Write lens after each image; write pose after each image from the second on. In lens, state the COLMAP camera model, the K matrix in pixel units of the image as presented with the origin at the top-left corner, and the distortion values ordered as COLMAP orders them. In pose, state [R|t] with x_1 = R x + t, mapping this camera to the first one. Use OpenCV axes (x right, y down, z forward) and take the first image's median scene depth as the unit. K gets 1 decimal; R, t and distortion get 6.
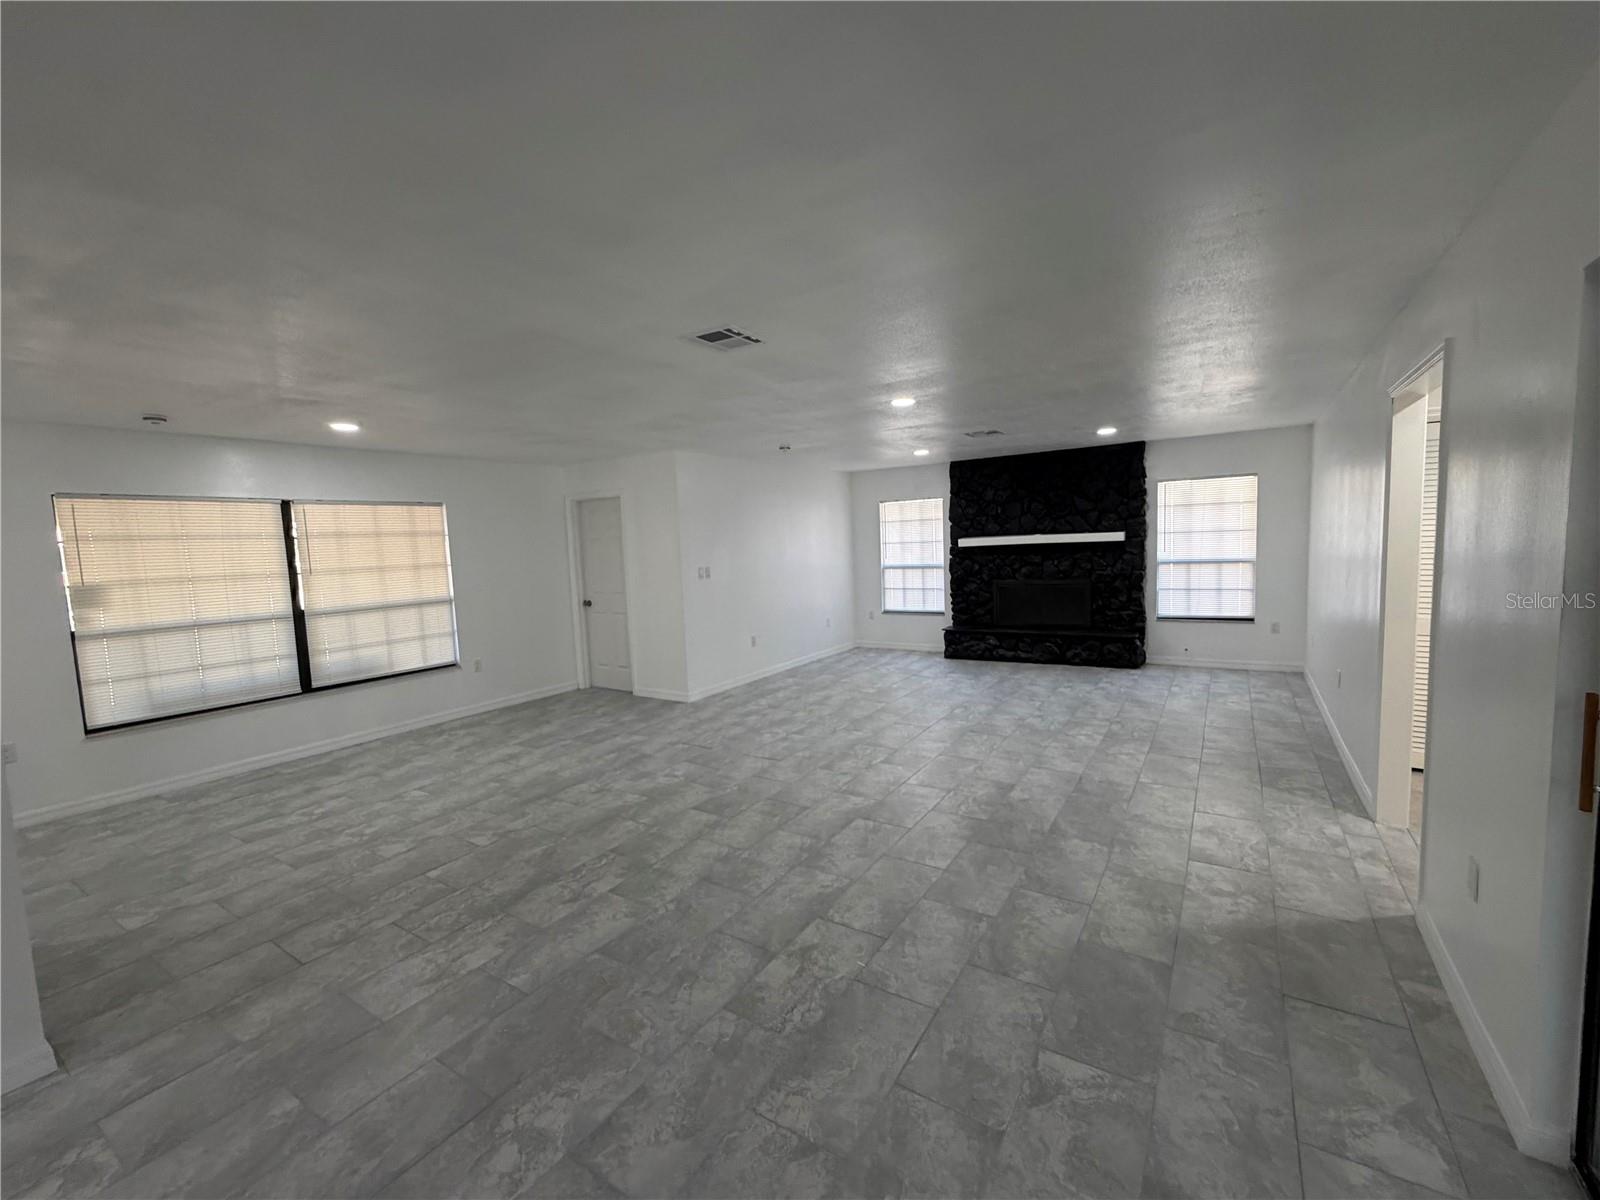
lens RADIAL K [[634.3, 0, 802.2], [0, 634.3, 596.4], [0, 0, 1]] dist [0.000501, 0.000277]
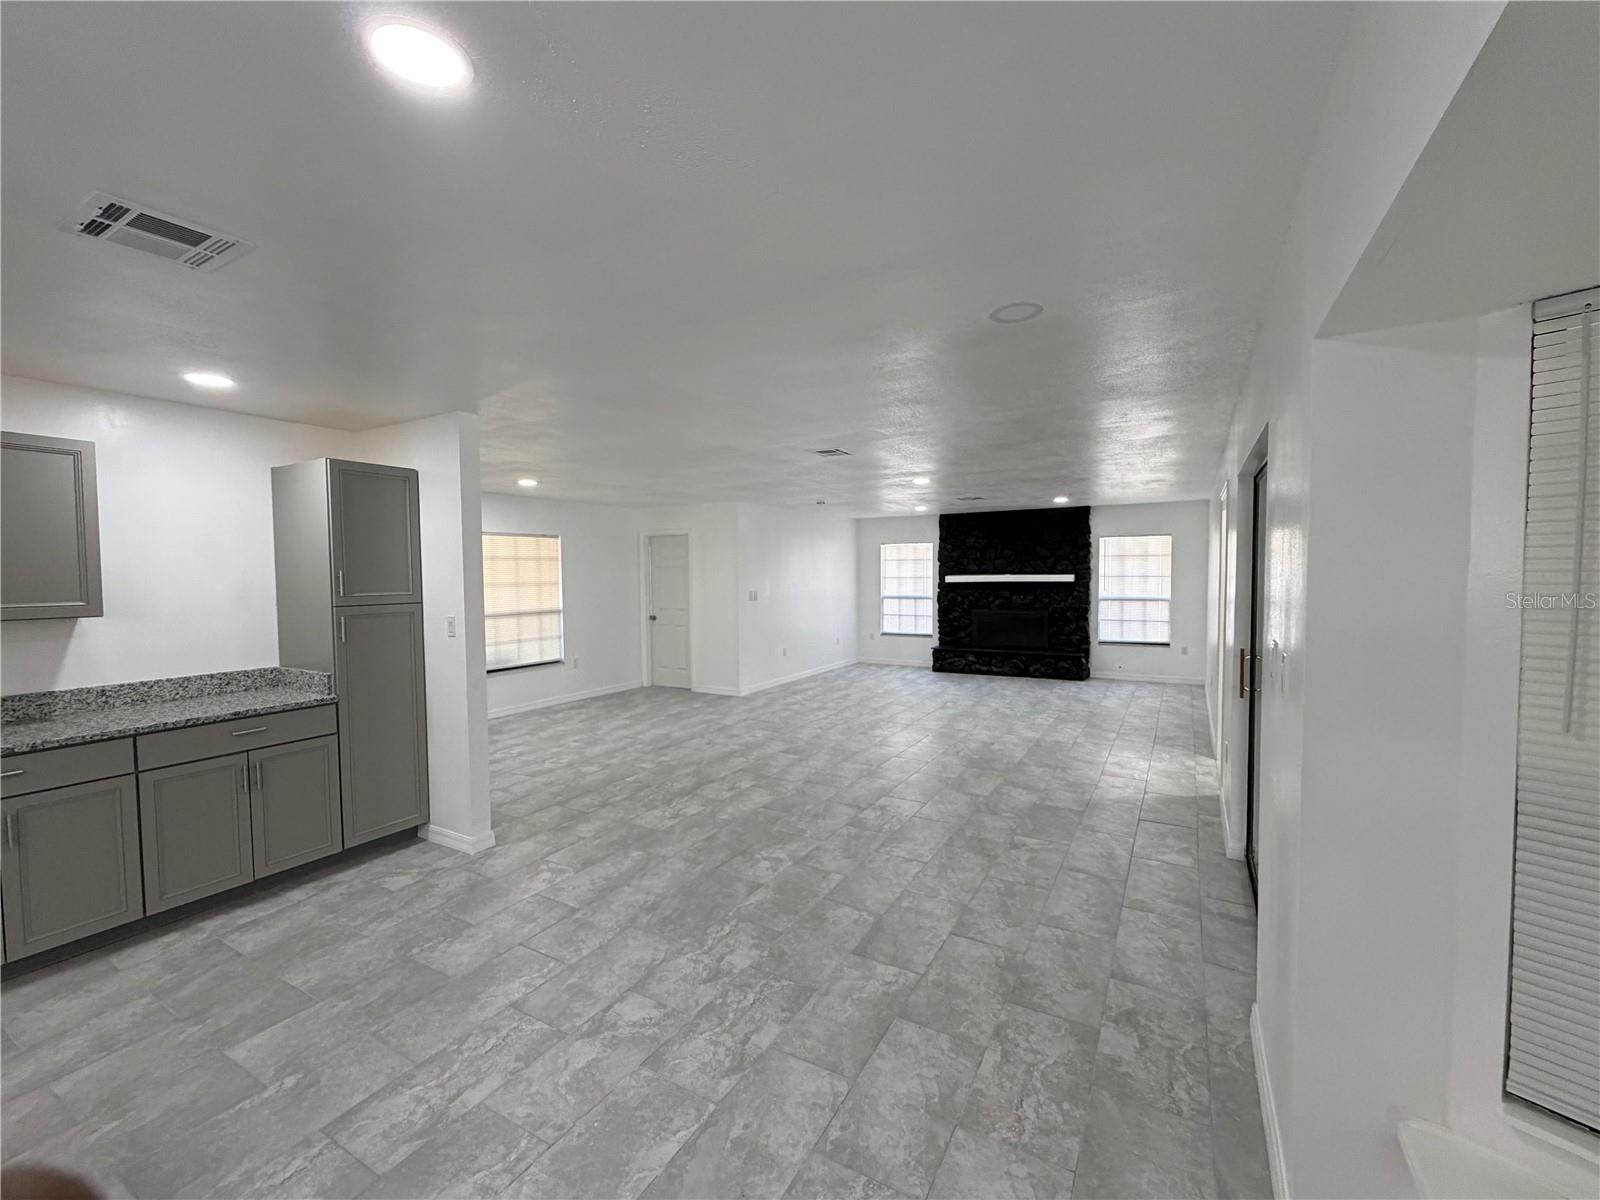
lens RADIAL K [[634.3, 0, 798.9], [0, 634.3, 602.0], [0, 0, 1]] dist [0.000501, 0.000277]
pose [[0.998496, 0.030211, 0.045759, -0.140281], [-0.028278, 0.998704, -0.042327, 0.031013], [-0.046978, 0.040969, 0.998055, -0.333106]]
